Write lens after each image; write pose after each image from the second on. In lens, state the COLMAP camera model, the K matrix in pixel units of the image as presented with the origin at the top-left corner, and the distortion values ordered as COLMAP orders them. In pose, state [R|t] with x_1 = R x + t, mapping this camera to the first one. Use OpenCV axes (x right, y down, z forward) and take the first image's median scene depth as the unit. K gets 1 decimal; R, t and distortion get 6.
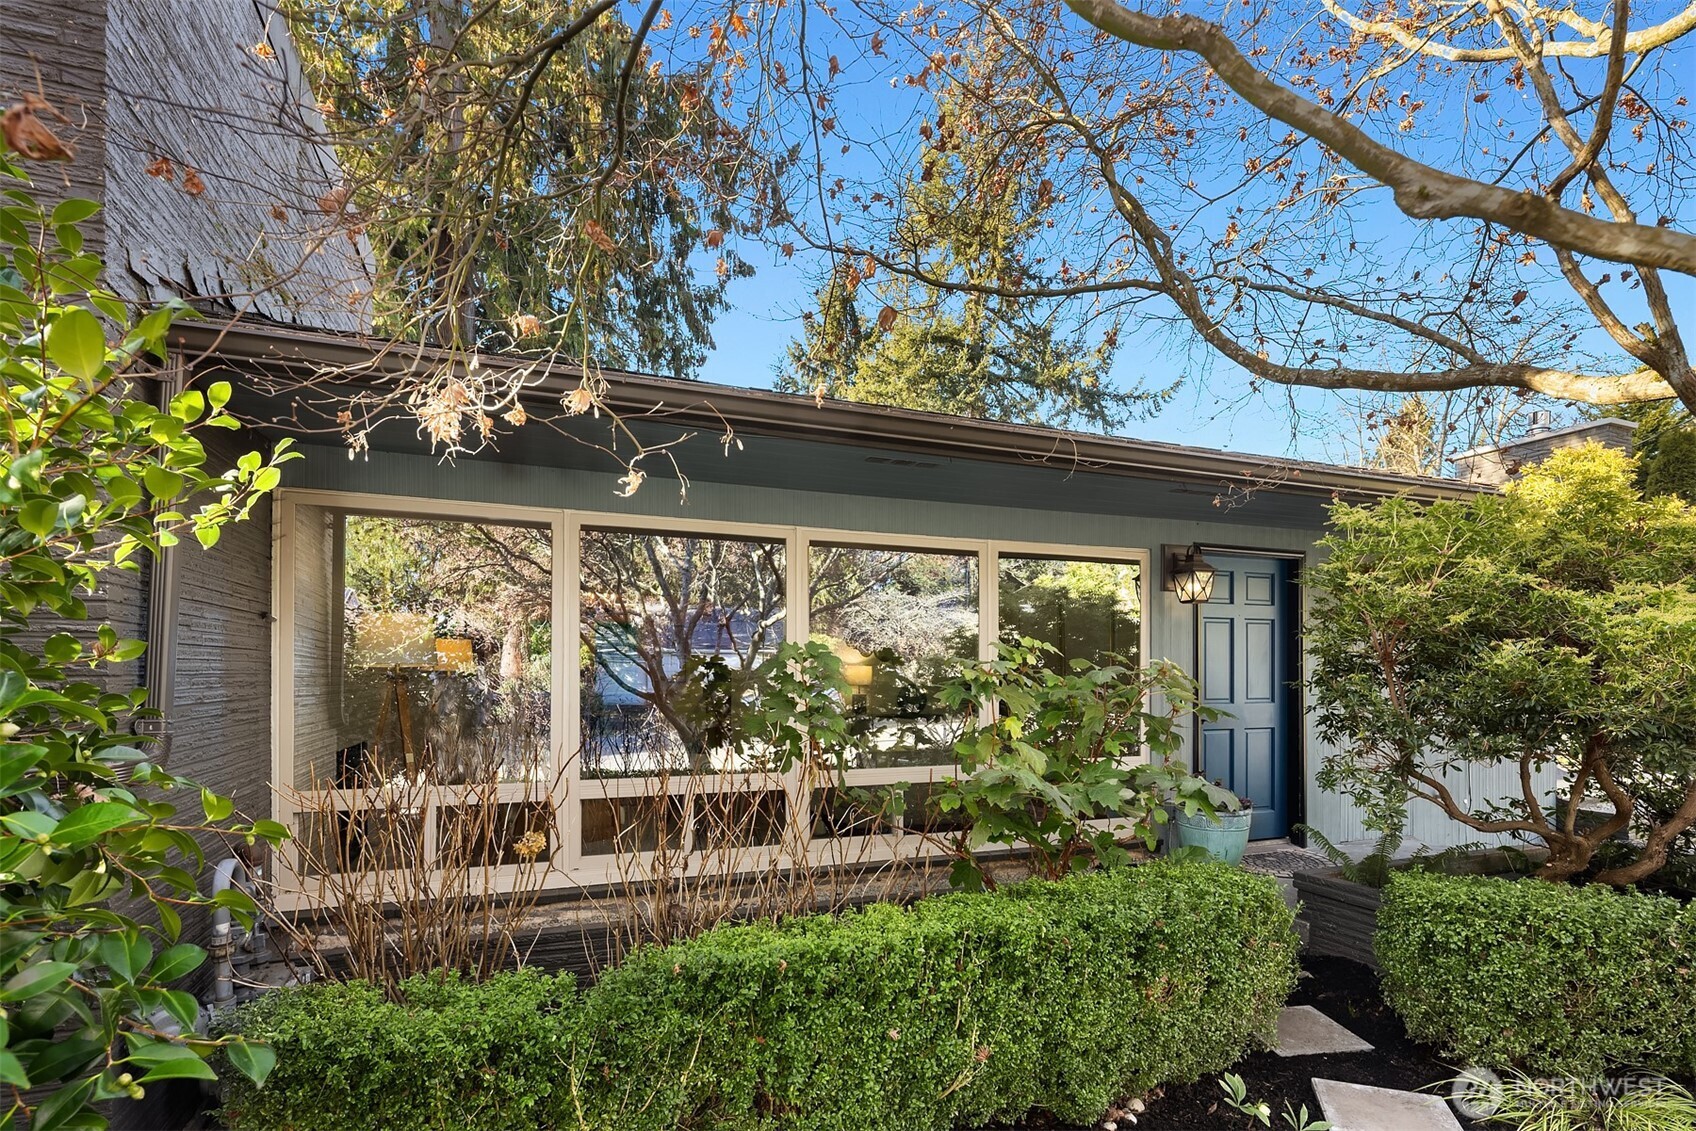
lens RADIAL K [[827.0, 0, 845.4], [0, 827.0, 529.5], [0, 0, 1]] dist [0.001101, -0.000285]
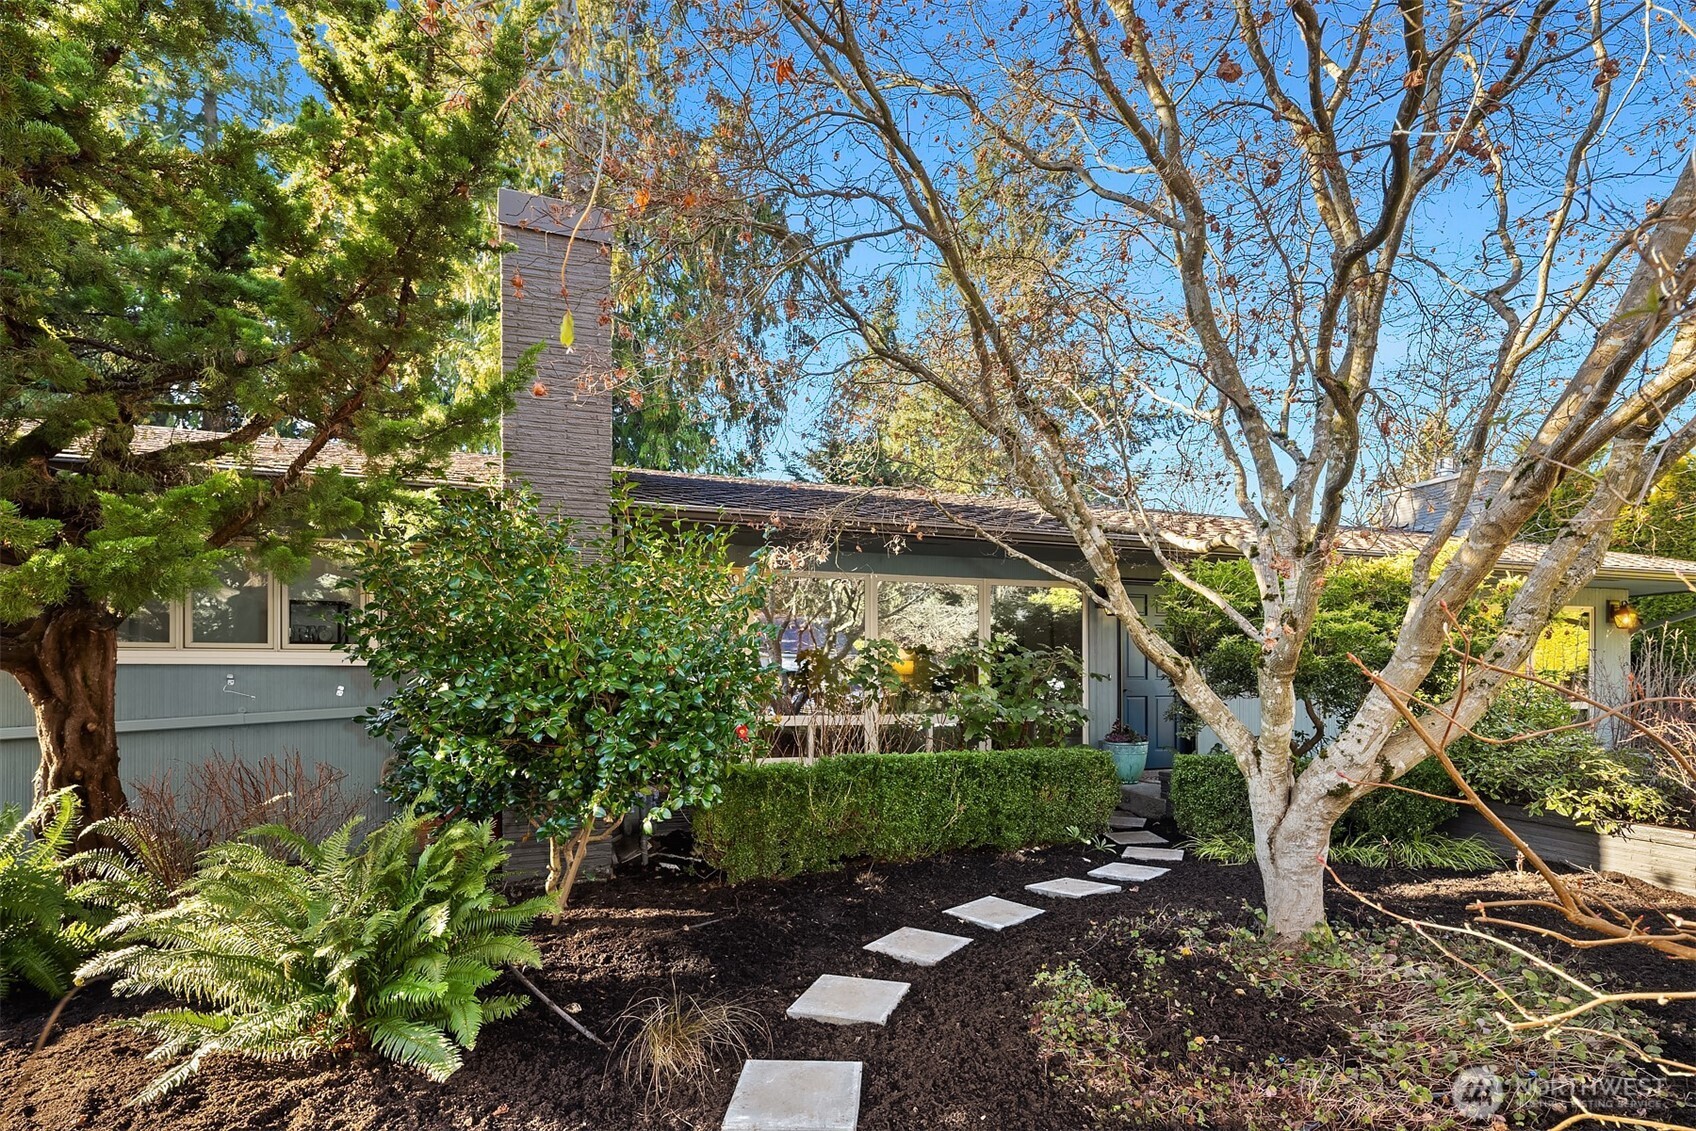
lens RADIAL K [[827.0, 0, 845.4], [0, 827.0, 529.5], [0, 0, 1]] dist [0.001101, -0.000285]
pose [[0.998781, -0.006217, -0.048960, -0.015406], [0.005881, 0.999958, -0.007008, -0.050690], [0.049002, 0.006712, 0.998776, -0.450269]]
